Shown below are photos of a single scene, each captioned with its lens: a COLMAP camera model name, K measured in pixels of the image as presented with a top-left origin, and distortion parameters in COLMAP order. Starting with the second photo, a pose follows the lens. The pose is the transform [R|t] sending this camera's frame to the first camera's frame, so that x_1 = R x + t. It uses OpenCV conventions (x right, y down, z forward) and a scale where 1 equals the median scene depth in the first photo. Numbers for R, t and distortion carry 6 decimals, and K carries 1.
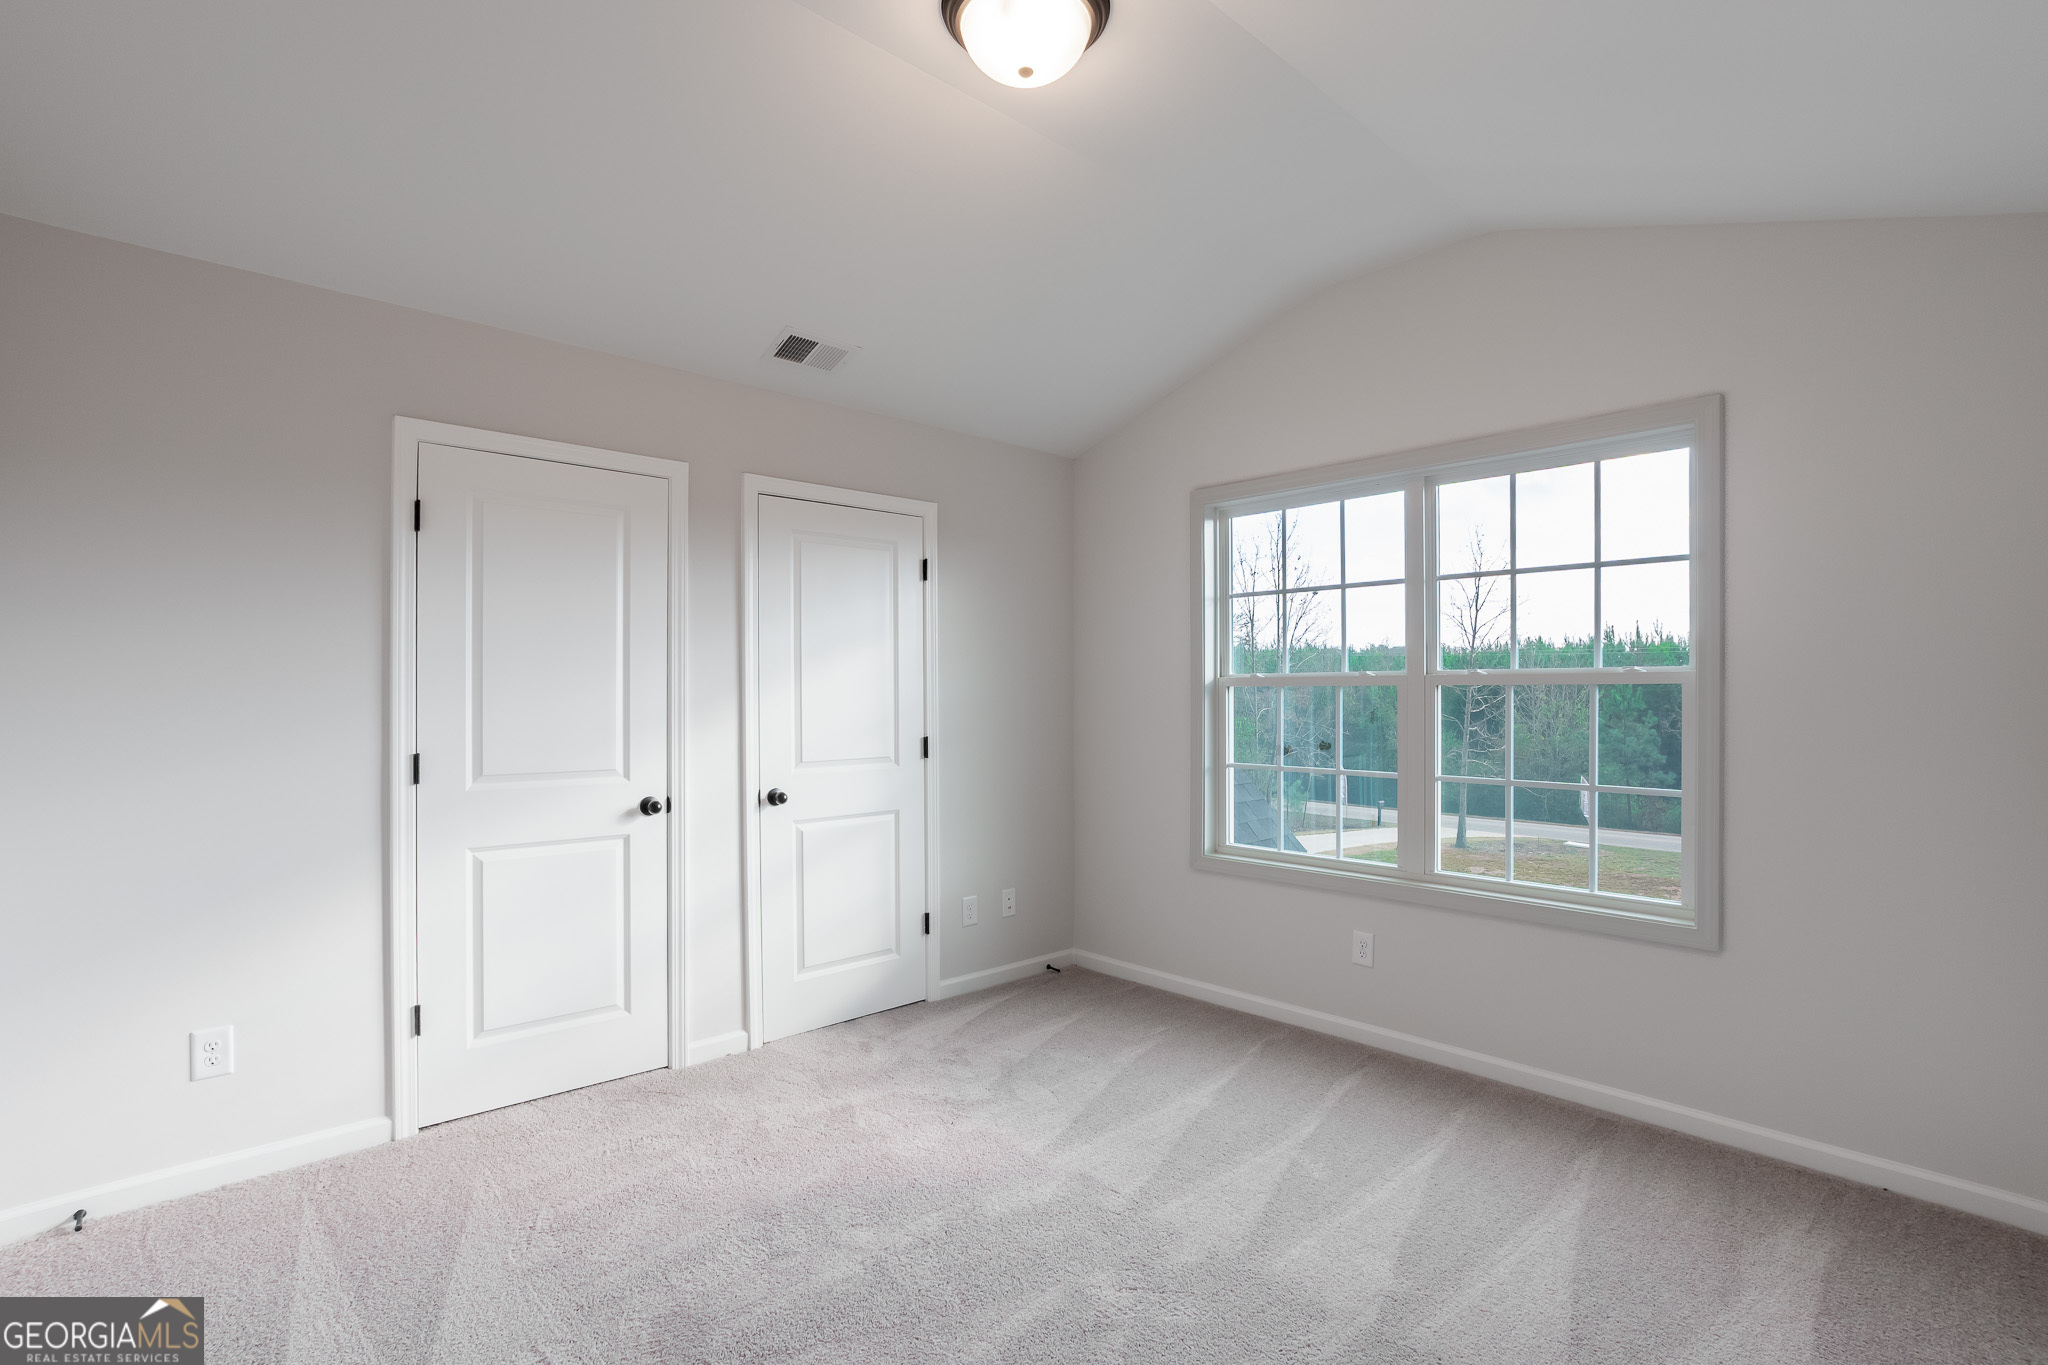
lens RADIAL K [[923.7, 0, 1027.4], [0, 923.7, 693.7], [0, 0, 1]] dist [-0.000484, -0.000020]
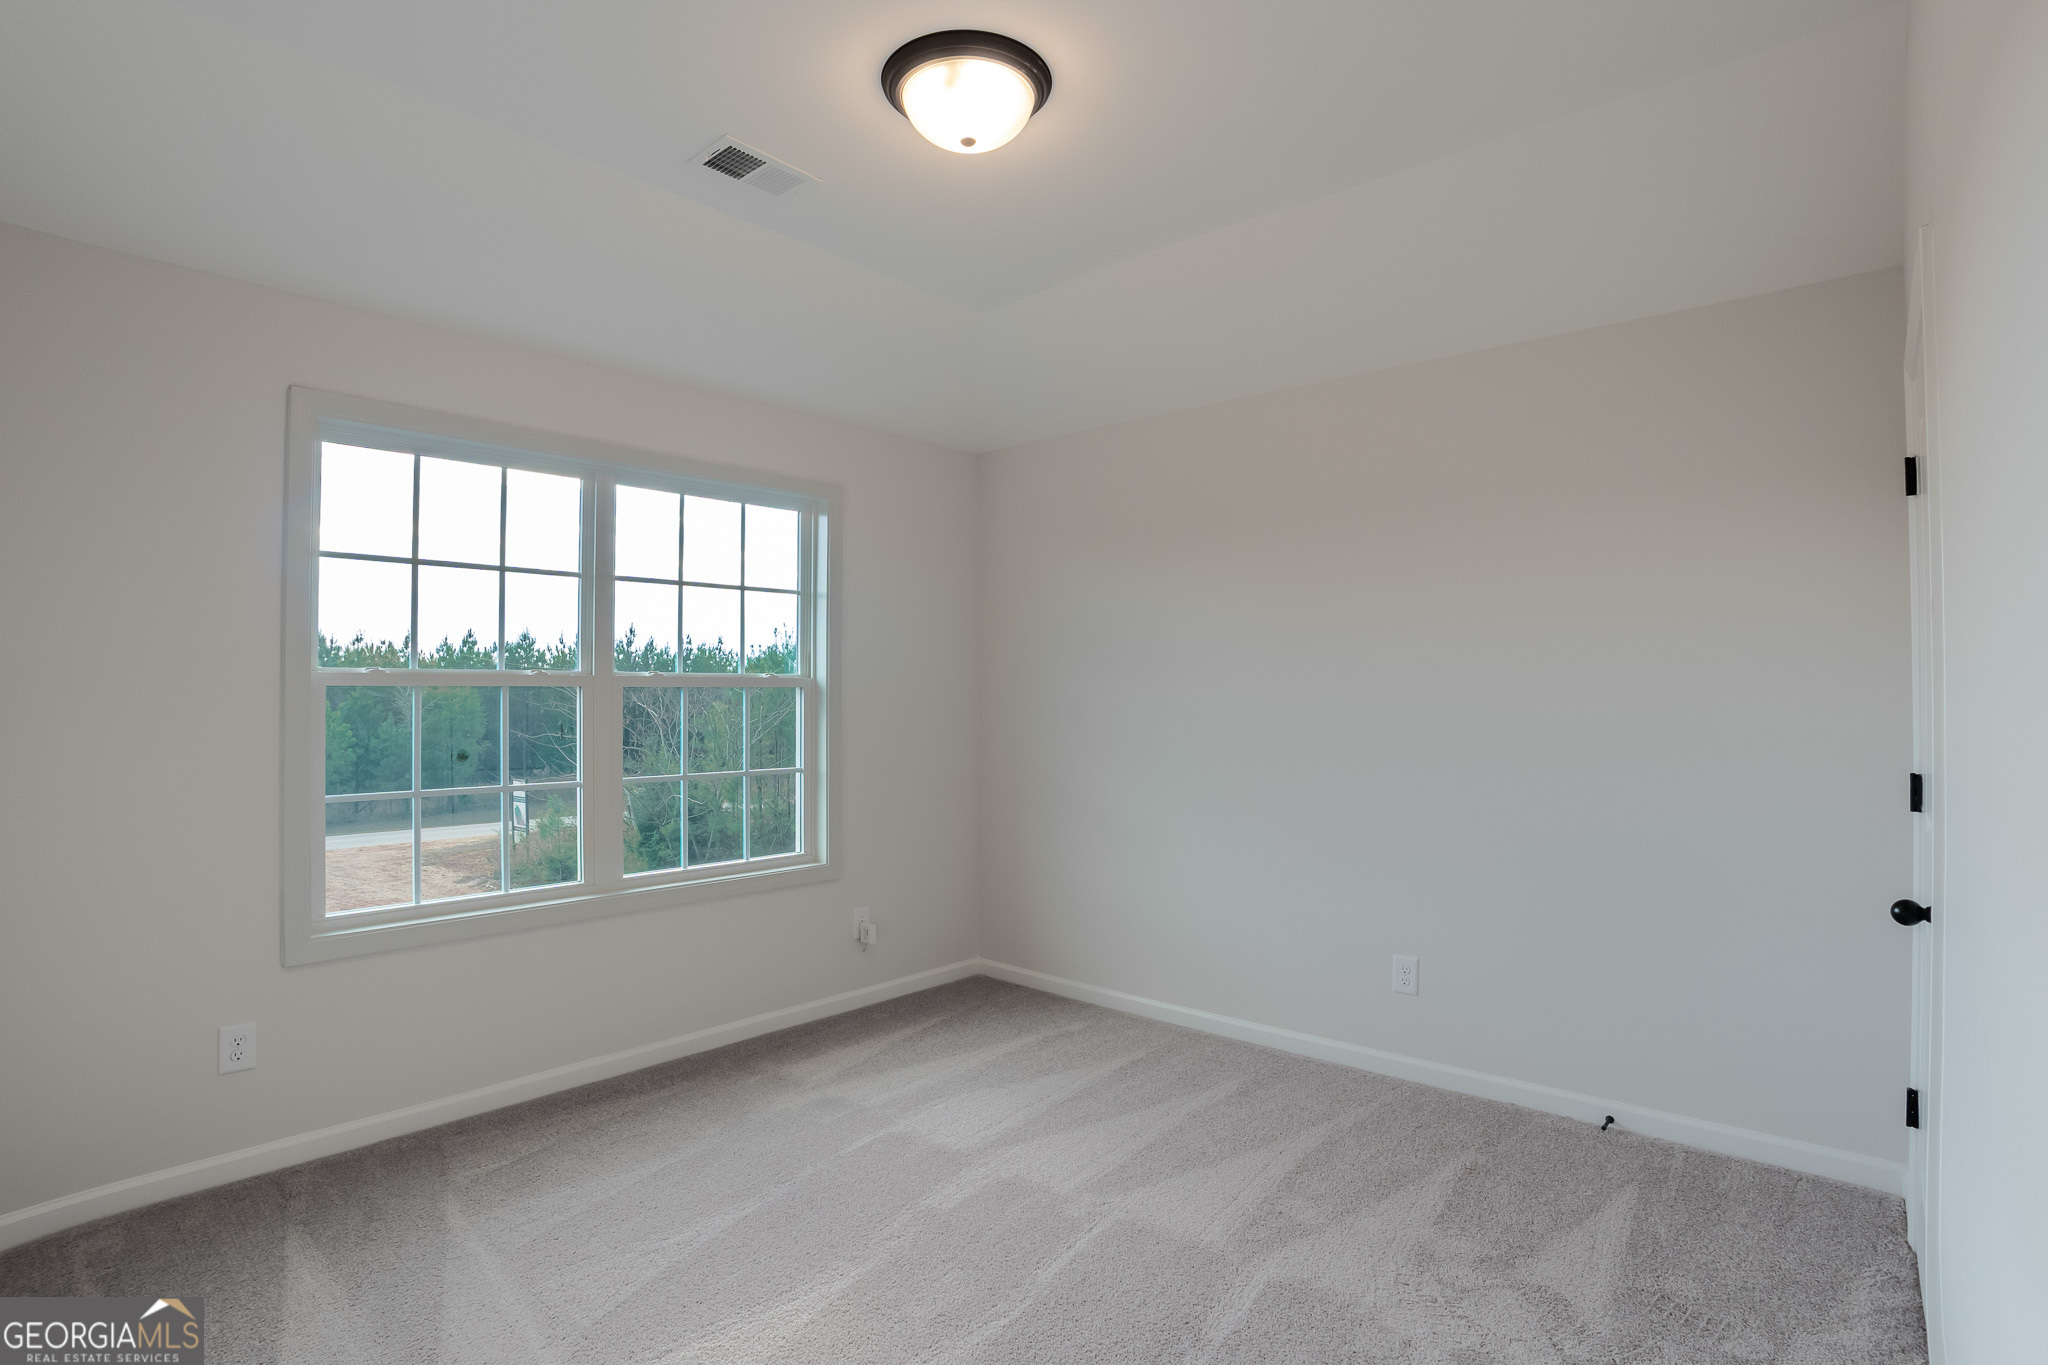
lens RADIAL K [[957.3, 0, 1024.0], [0, 957.3, 682.5], [0, 0, 1]] dist [-0.000157, 0.000164]
pose [[0.021406, 0.011876, 0.999700, -0.551885], [0.002469, 0.999926, -0.011931, -0.000664], [-0.999768, 0.002724, 0.021376, 0.533481]]
